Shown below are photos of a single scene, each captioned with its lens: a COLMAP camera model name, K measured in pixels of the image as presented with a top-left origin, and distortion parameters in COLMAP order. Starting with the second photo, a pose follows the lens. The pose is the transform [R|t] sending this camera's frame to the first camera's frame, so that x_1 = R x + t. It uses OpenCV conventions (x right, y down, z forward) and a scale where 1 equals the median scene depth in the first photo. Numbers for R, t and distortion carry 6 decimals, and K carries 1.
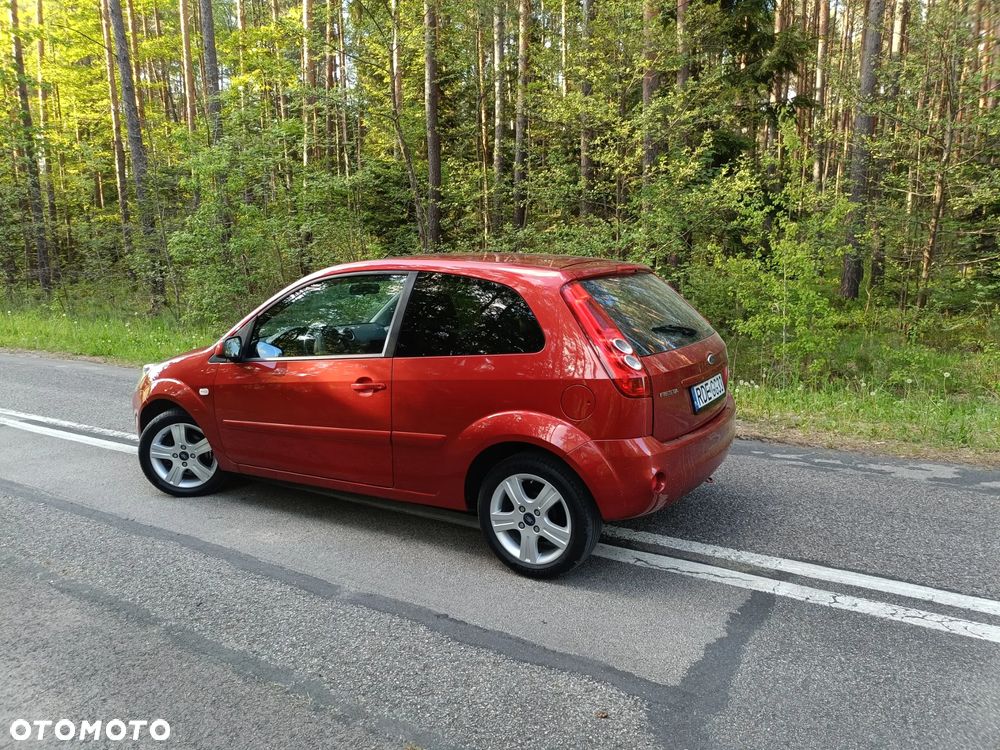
lens RADIAL K [[741.2, 0, 500.6], [0, 741.2, 374.7], [0, 0, 1]] dist [0.023124, -0.008520]
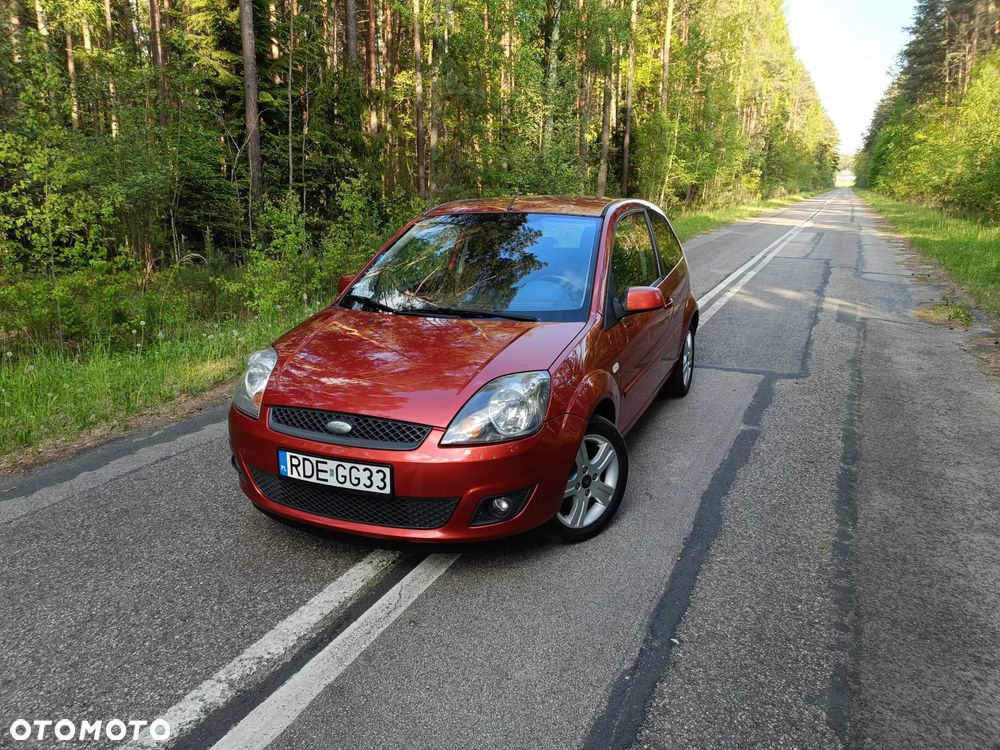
lens RADIAL K [[734.9, 0, 497.1], [0, 734.9, 376.5], [0, 0, 1]] dist [0.023598, -0.009381]
pose [[-0.134418, -0.222285, 0.965671, -1.392549], [0.175697, 0.953729, 0.243992, -0.220884], [-0.975224, 0.202462, -0.089143, 1.463565]]
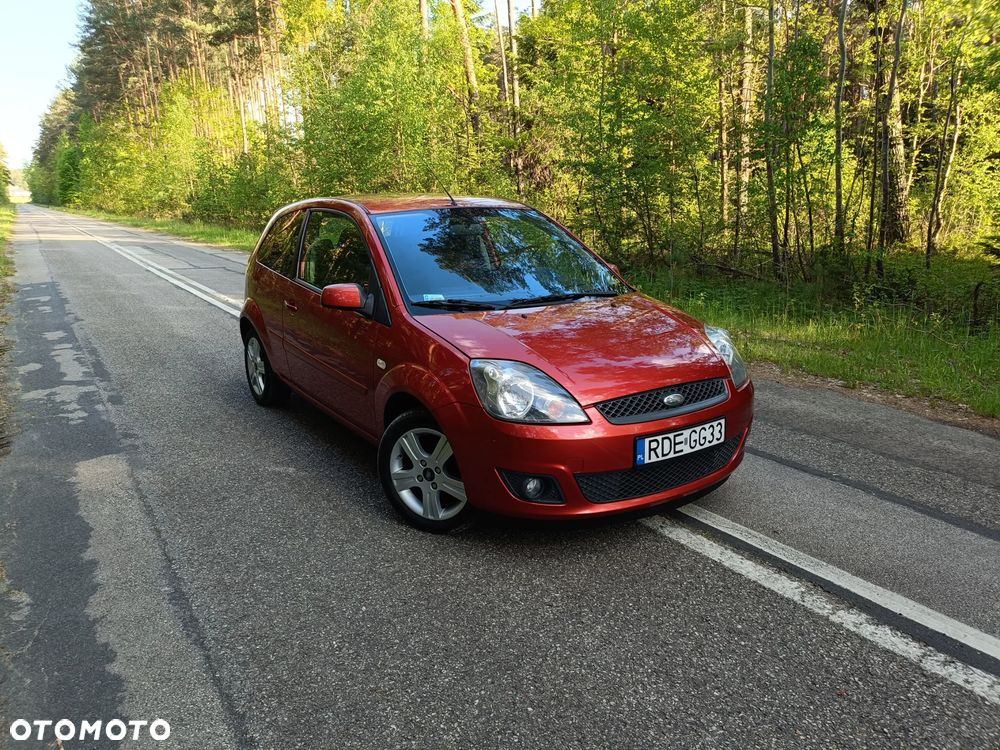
lens RADIAL K [[734.9, 0, 497.1], [0, 734.9, 376.5], [0, 0, 1]] dist [0.023598, -0.009381]
pose [[-0.903038, -0.071208, 0.423619, -0.789373], [0.100349, 0.923909, 0.369220, -0.358915], [-0.417676, 0.375929, -0.827179, 2.334912]]
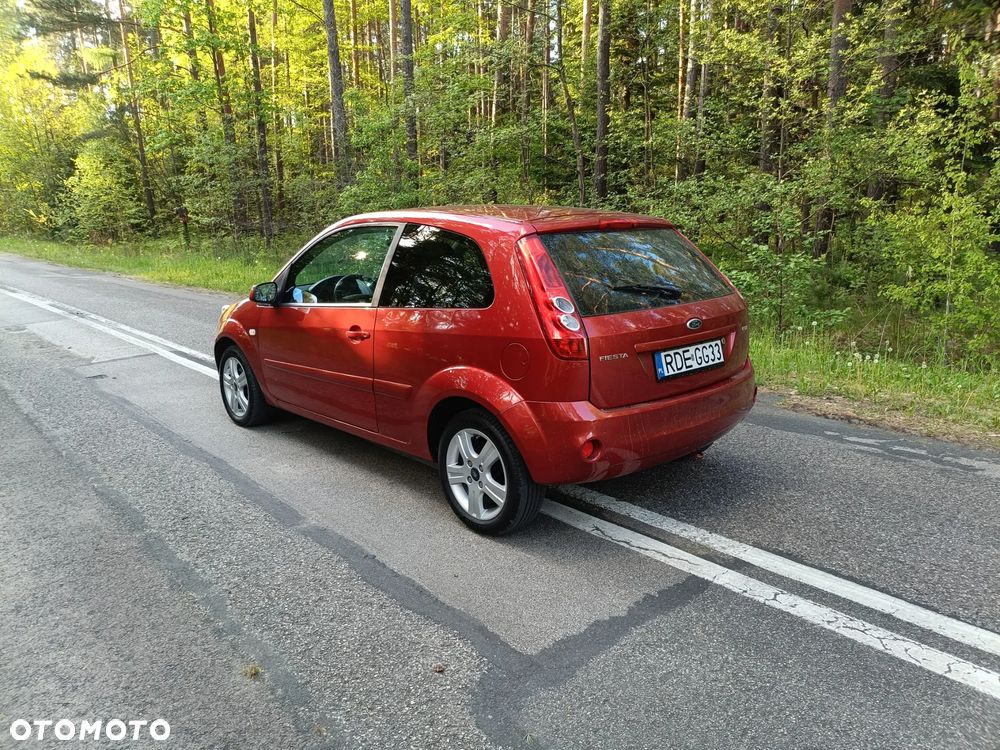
lens RADIAL K [[743.7, 0, 498.8], [0, 743.7, 371.7], [0, 0, 1]] dist [0.026517, -0.012284]
pose [[0.959842, 0.065538, -0.272780, 0.310956], [-0.050867, 0.996870, 0.060520, -0.004538], [0.275892, -0.044214, 0.960171, 0.051387]]
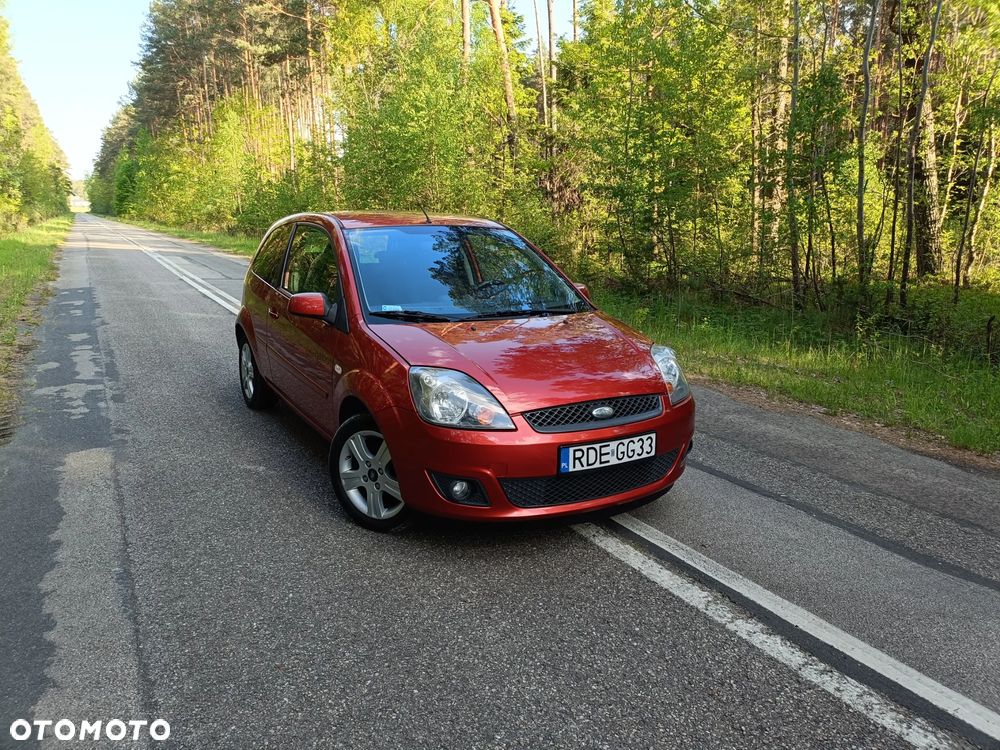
lens RADIAL K [[734.9, 0, 497.1], [0, 734.9, 376.5], [0, 0, 1]] dist [0.023598, -0.009381]
pose [[-0.877709, -0.093037, 0.470076, -0.914434], [0.082485, 0.936996, 0.339461, -0.352454], [-0.472042, 0.336722, -0.814736, 2.325676]]
